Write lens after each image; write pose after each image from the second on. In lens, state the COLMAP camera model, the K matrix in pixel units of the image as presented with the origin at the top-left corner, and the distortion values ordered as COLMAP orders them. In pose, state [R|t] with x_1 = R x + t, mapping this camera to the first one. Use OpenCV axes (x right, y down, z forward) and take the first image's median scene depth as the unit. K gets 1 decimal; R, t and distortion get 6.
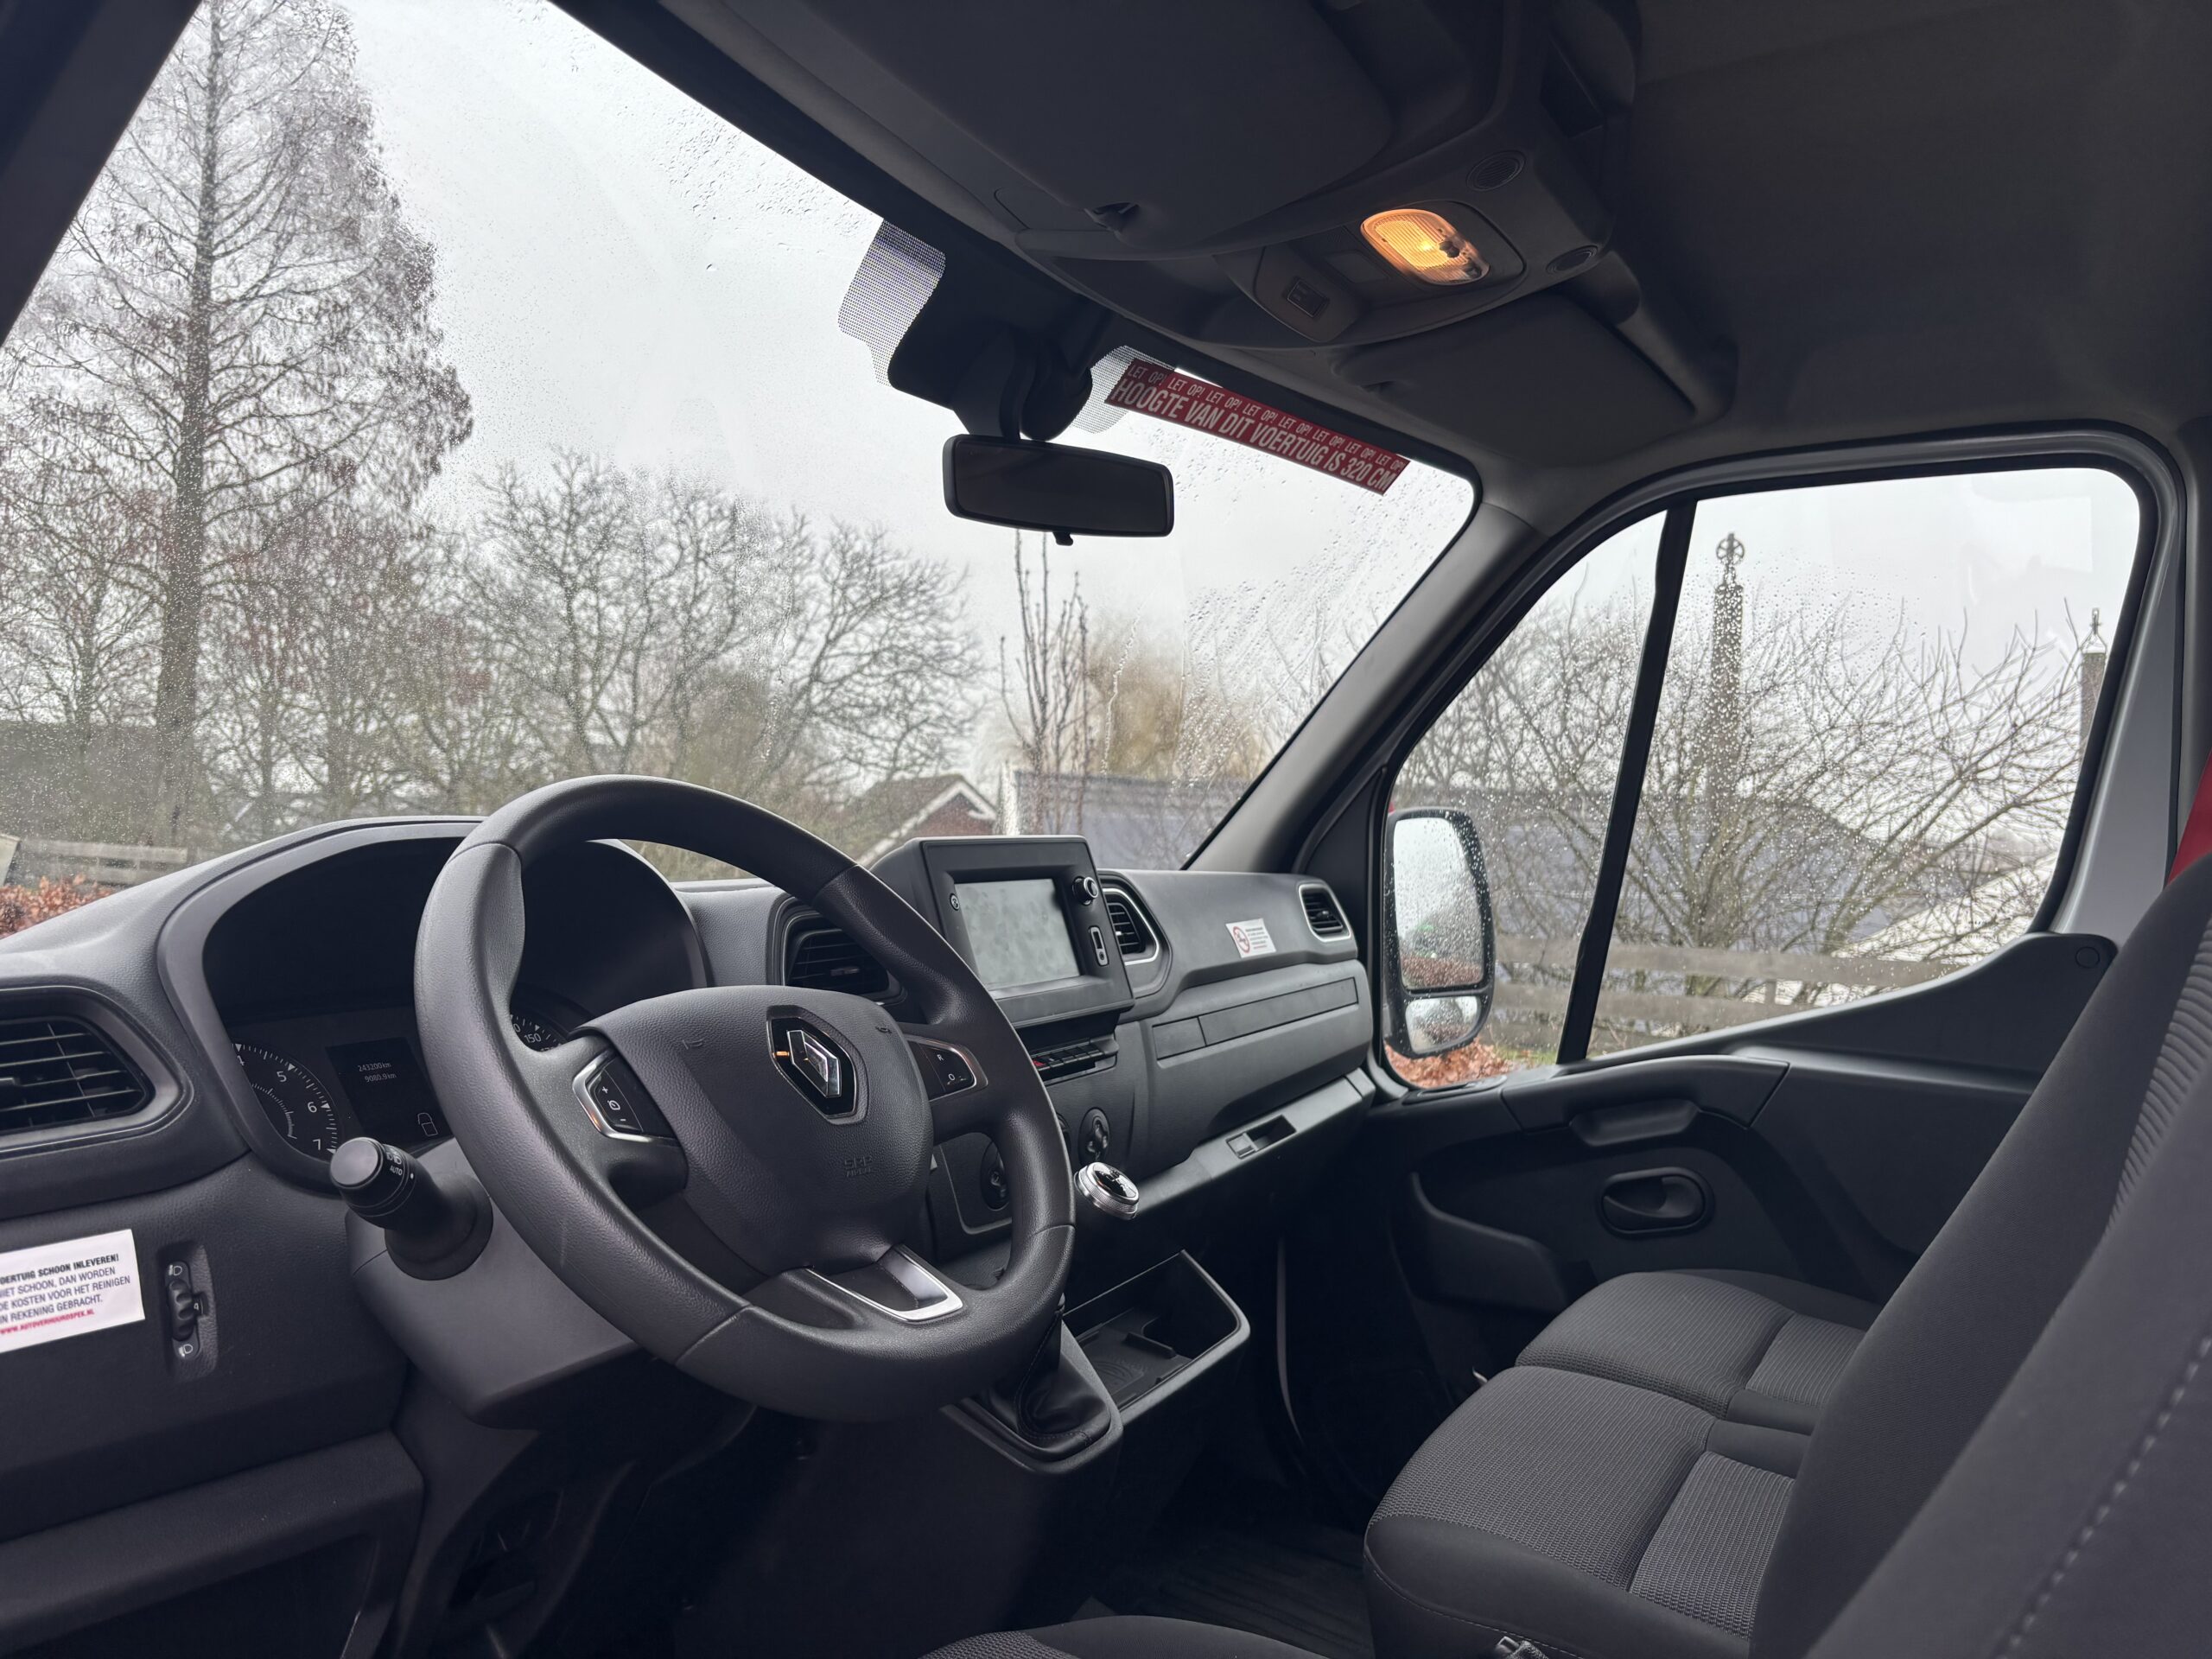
lens RADIAL K [[1553.3, 0, 1106.0], [0, 1553.3, 829.5], [0, 0, 1]] dist [0.079795, -0.117009]
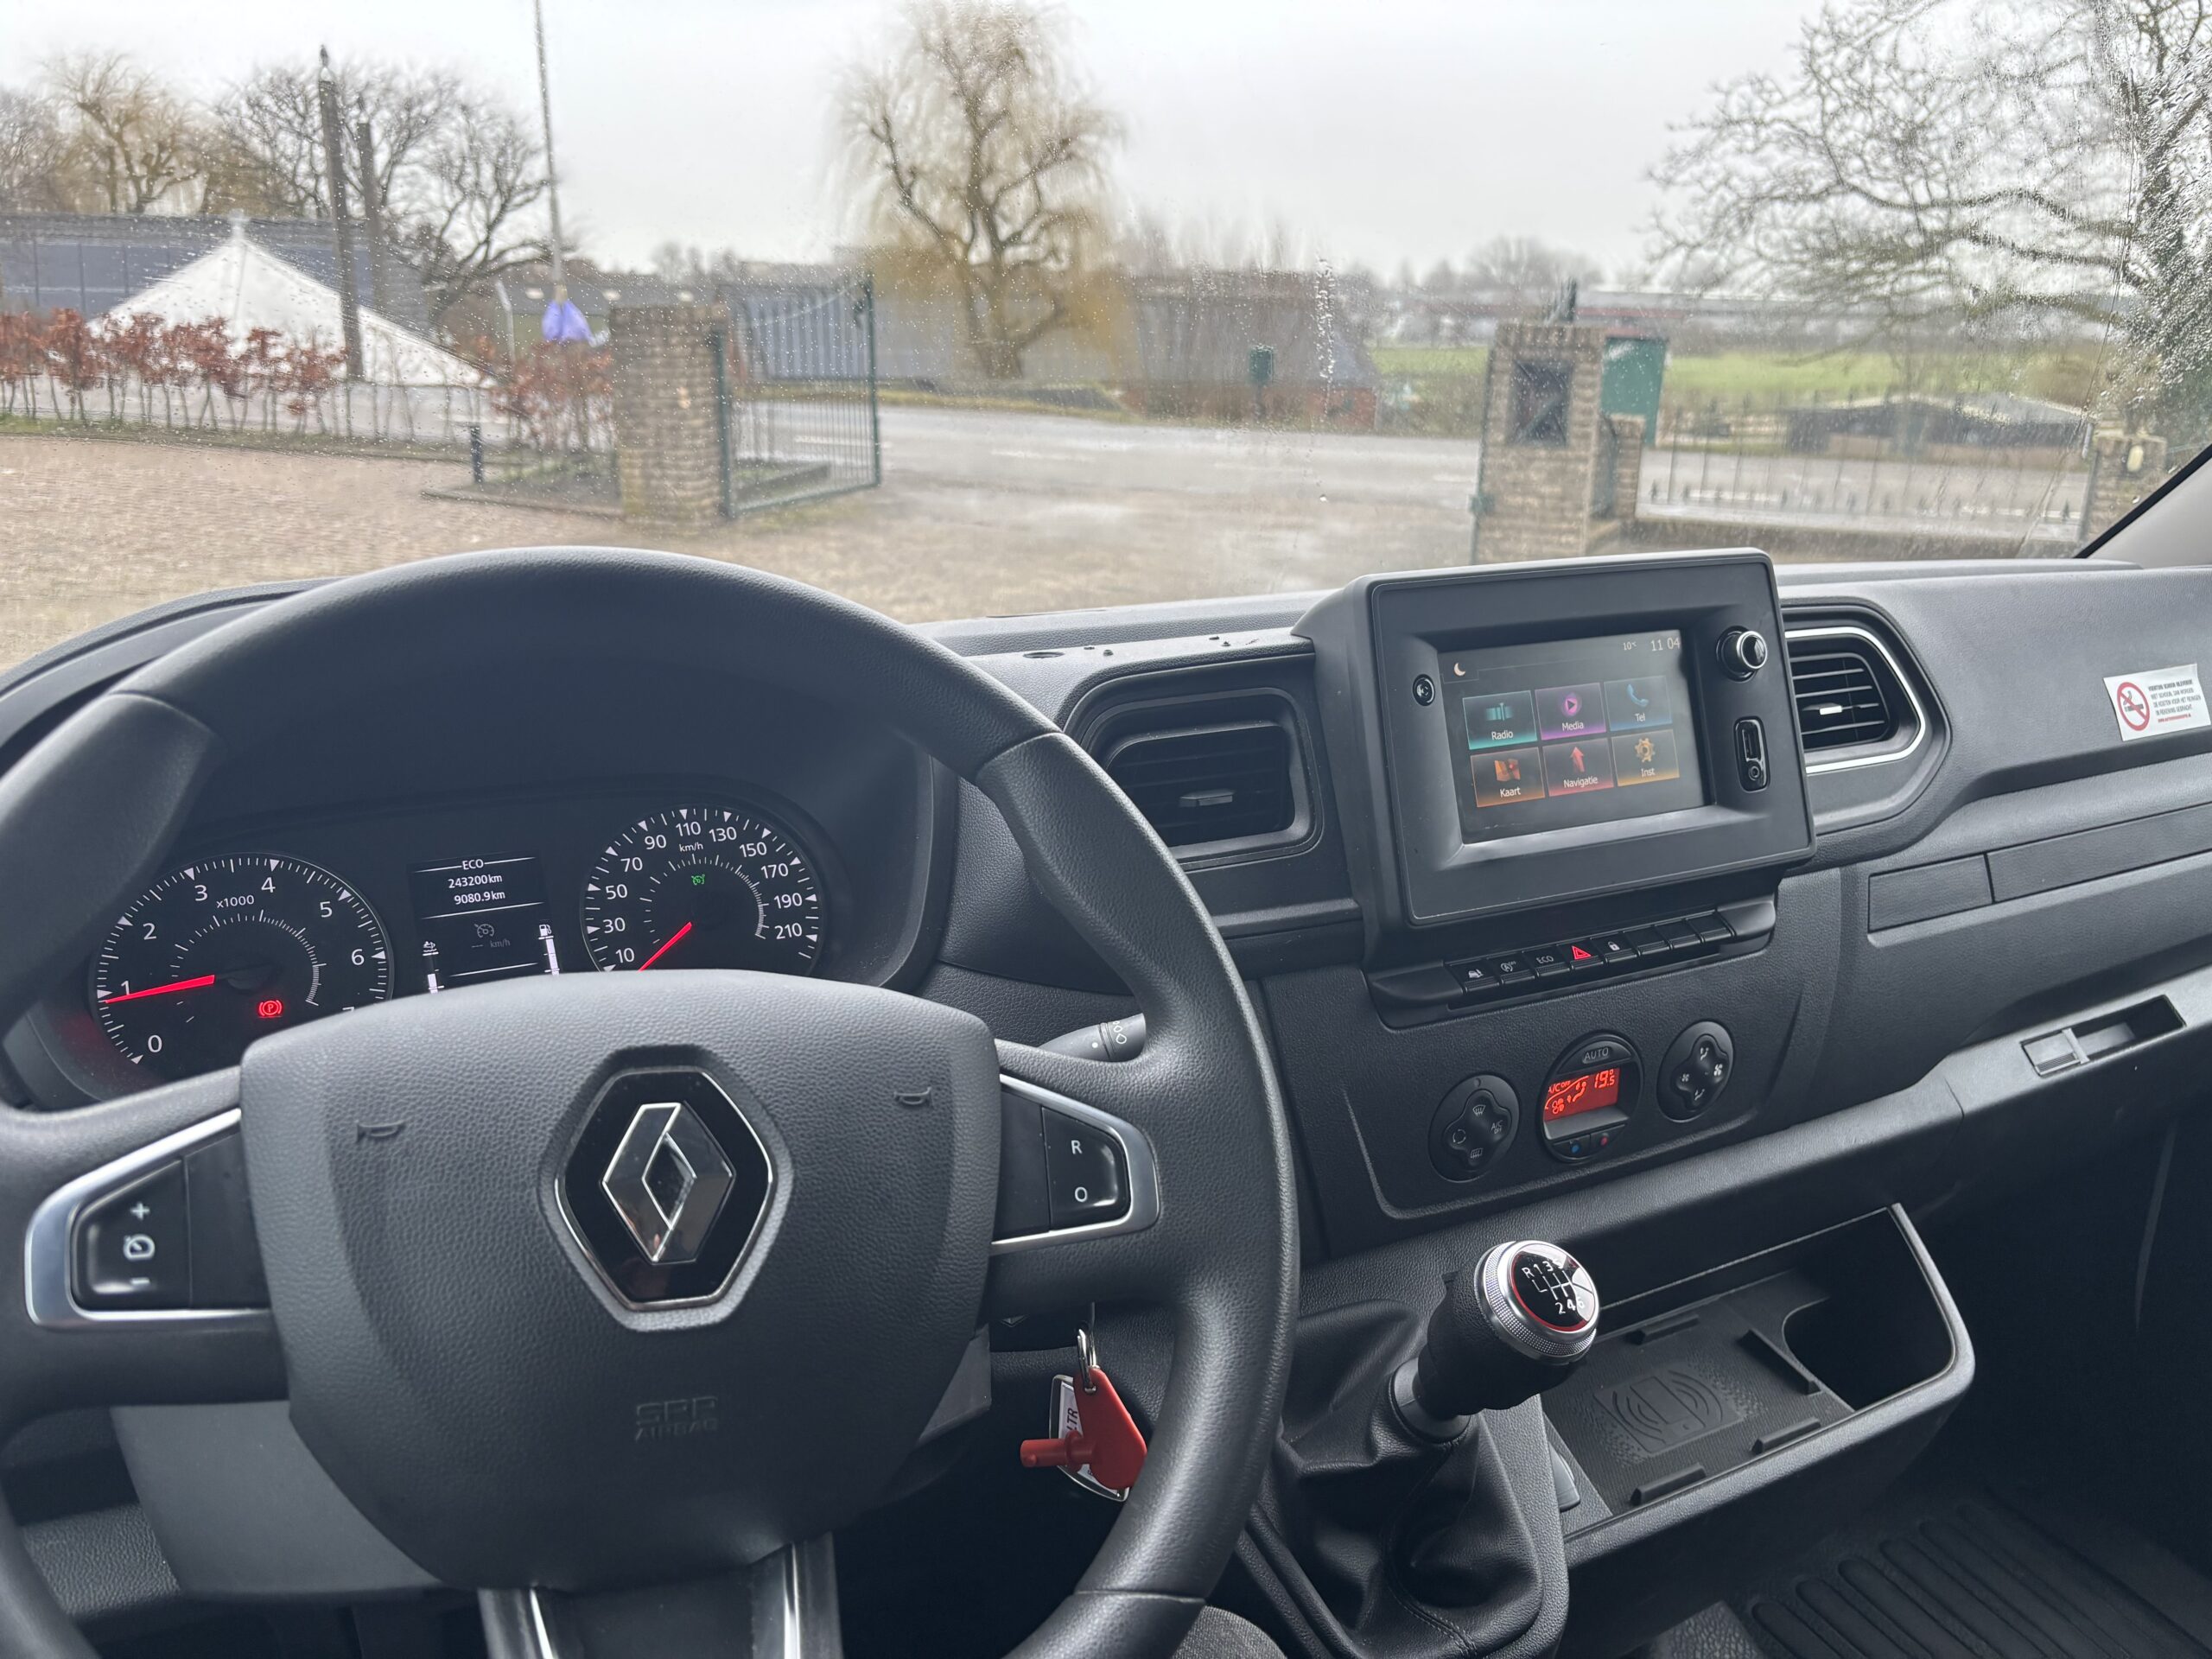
lens RADIAL K [[1669.5, 0, 1106.0], [0, 1669.5, 829.5], [0, 0, 1]] dist [0.022588, -0.000316]
pose [[0.851545, 0.159658, -0.499379, 0.097690], [-0.019186, 0.961355, 0.274643, -0.058492], [0.523930, -0.224290, 0.821700, 0.331694]]
